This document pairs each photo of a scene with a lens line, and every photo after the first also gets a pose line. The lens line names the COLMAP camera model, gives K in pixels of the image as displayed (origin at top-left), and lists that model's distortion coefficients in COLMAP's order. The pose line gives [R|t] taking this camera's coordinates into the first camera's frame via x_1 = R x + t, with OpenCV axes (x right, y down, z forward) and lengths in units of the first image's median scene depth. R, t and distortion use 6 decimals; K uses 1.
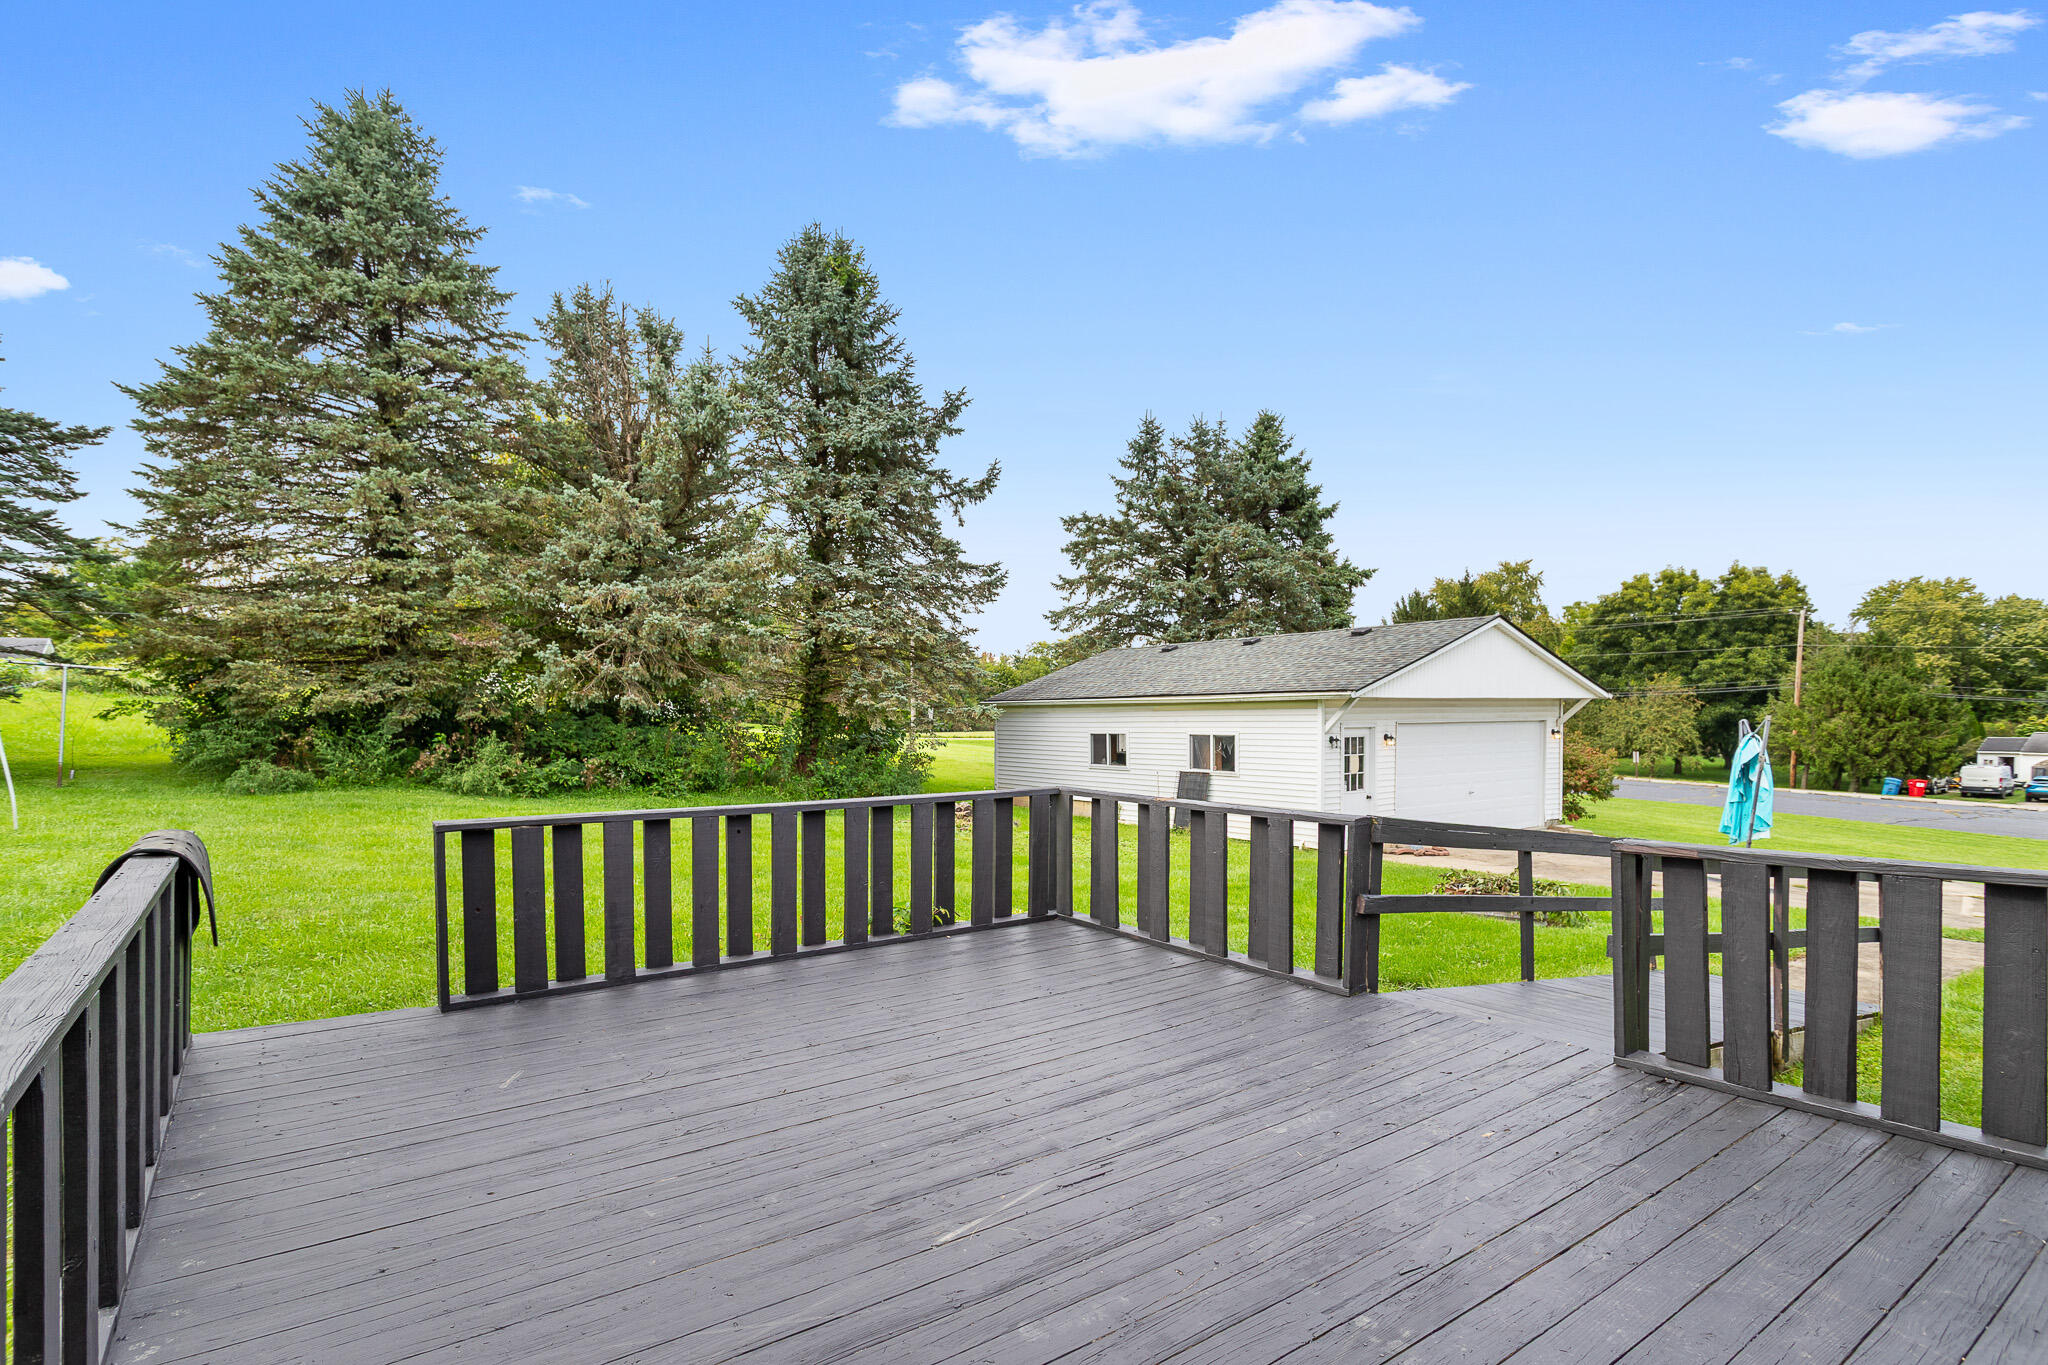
lens RADIAL K [[1006.8, 0, 1028.6], [0, 1006.8, 727.8], [0, 0, 1]] dist [0.000705, 0.001505]
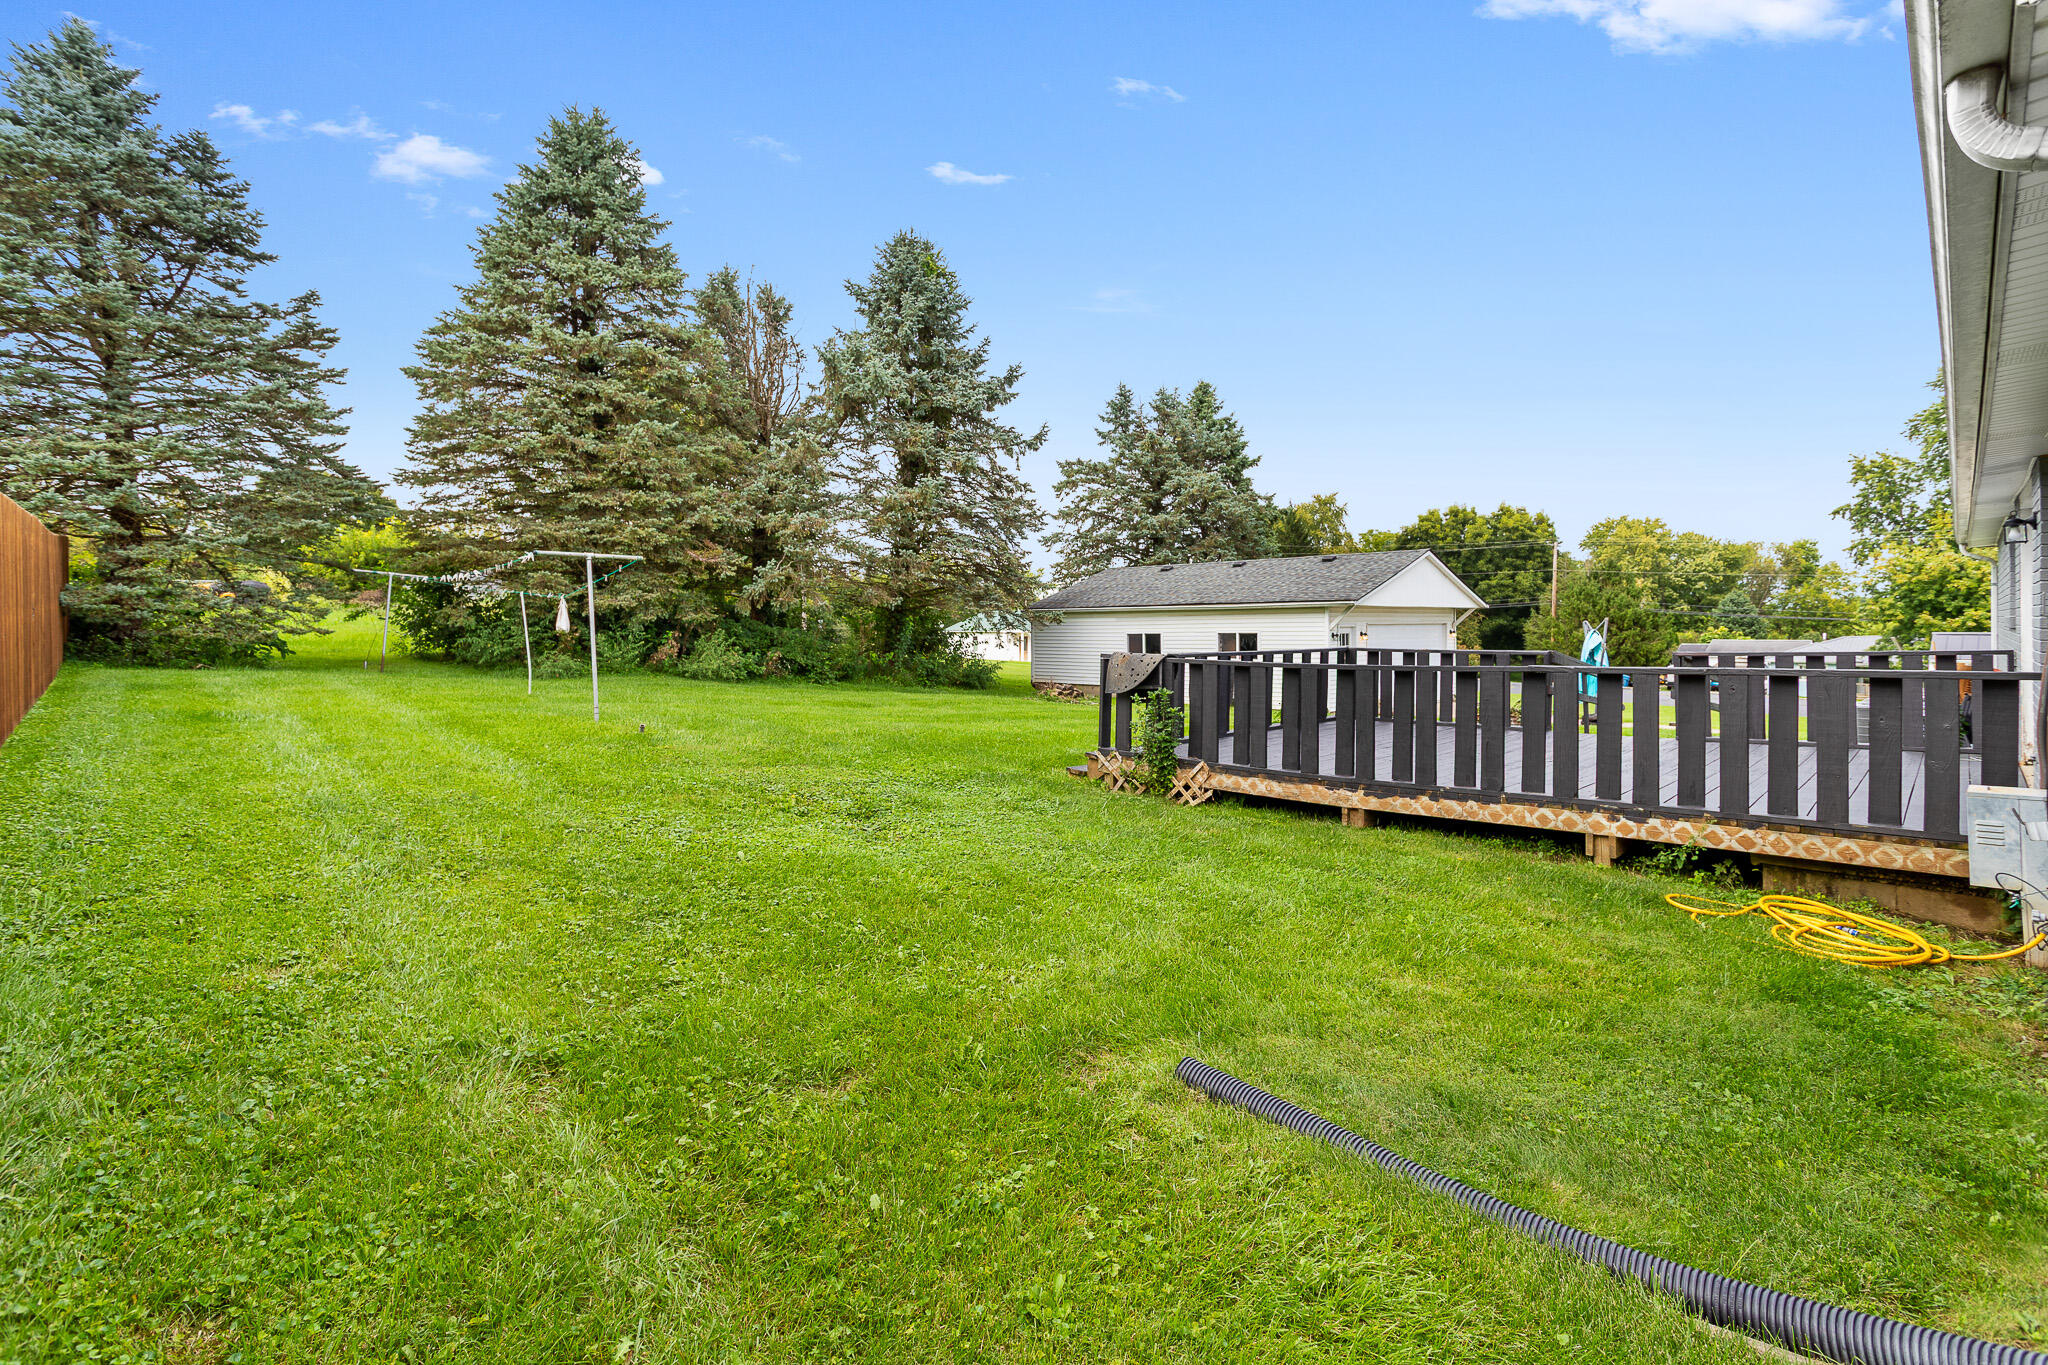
lens RADIAL K [[1019.8, 0, 1019.0], [0, 1019.8, 598.8], [0, 0, 1]] dist [0.000145, 0.000384]
pose [[0.980052, 0.005931, 0.198652, -0.149853], [0.002804, 0.999042, -0.043660, 0.007866], [-0.198721, 0.043346, 0.979097, -0.115760]]
